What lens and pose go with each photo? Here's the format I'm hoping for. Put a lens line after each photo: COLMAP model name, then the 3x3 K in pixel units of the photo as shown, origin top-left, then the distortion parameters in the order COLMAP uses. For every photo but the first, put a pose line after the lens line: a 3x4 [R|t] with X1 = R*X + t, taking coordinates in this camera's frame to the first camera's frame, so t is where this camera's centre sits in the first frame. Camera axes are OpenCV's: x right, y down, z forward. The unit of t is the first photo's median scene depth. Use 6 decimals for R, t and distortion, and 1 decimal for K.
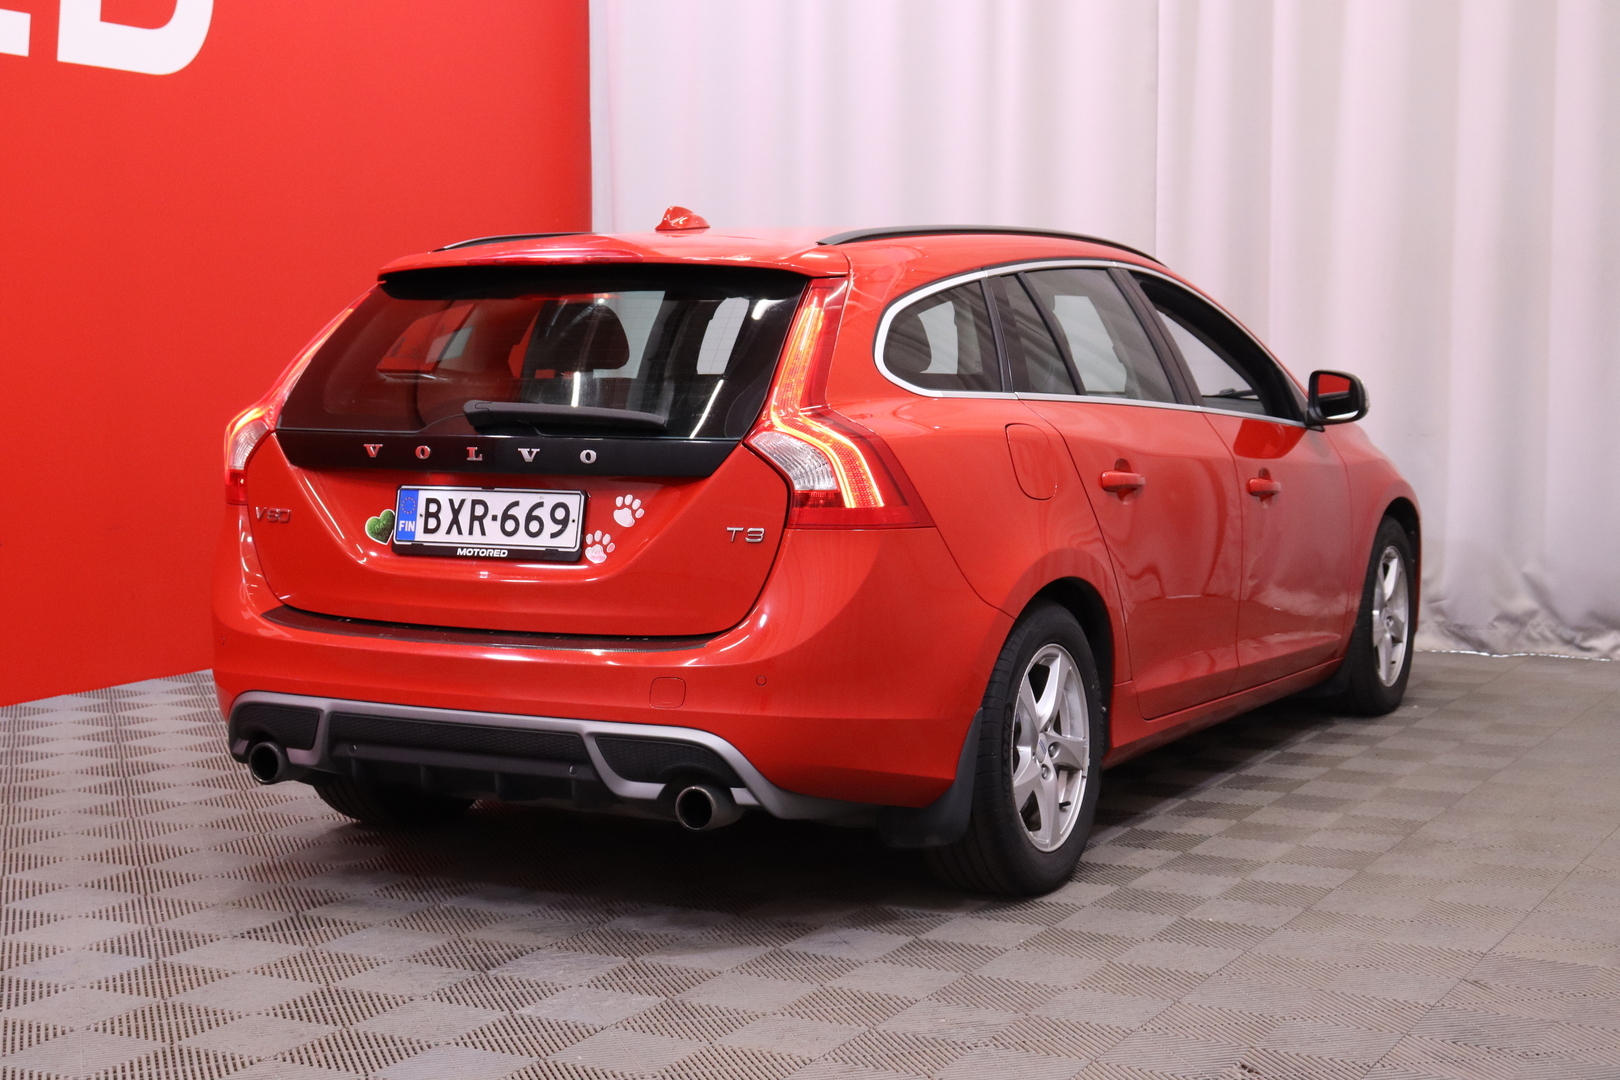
lens RADIAL K [[2539.9, 0, 810.0], [0, 2539.9, 540.0], [0, 0, 1]] dist [-0.000796, 0.072237]
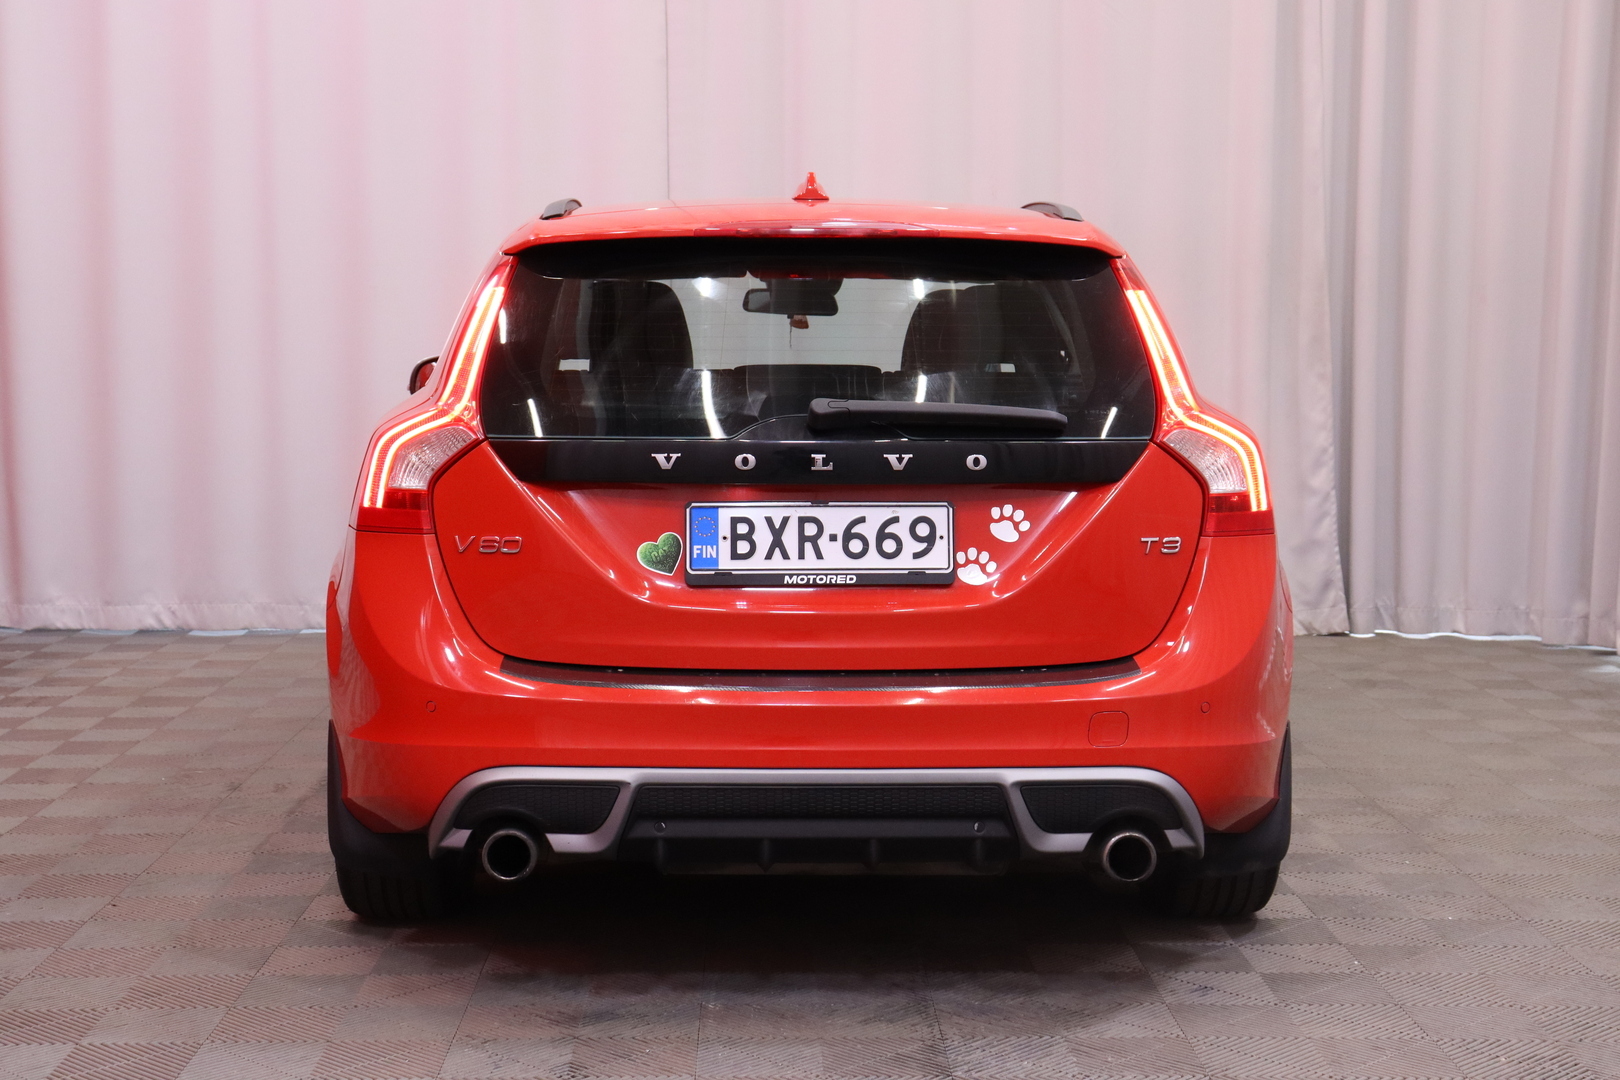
lens RADIAL K [[2539.9, 0, 810.0], [0, 2539.9, 540.0], [0, 0, 1]] dist [-0.000796, 0.072237]
pose [[0.880152, -0.039279, 0.473065, -0.530036], [0.036424, 0.999221, 0.015198, -0.021033], [-0.473293, 0.003854, 0.880897, 0.261817]]
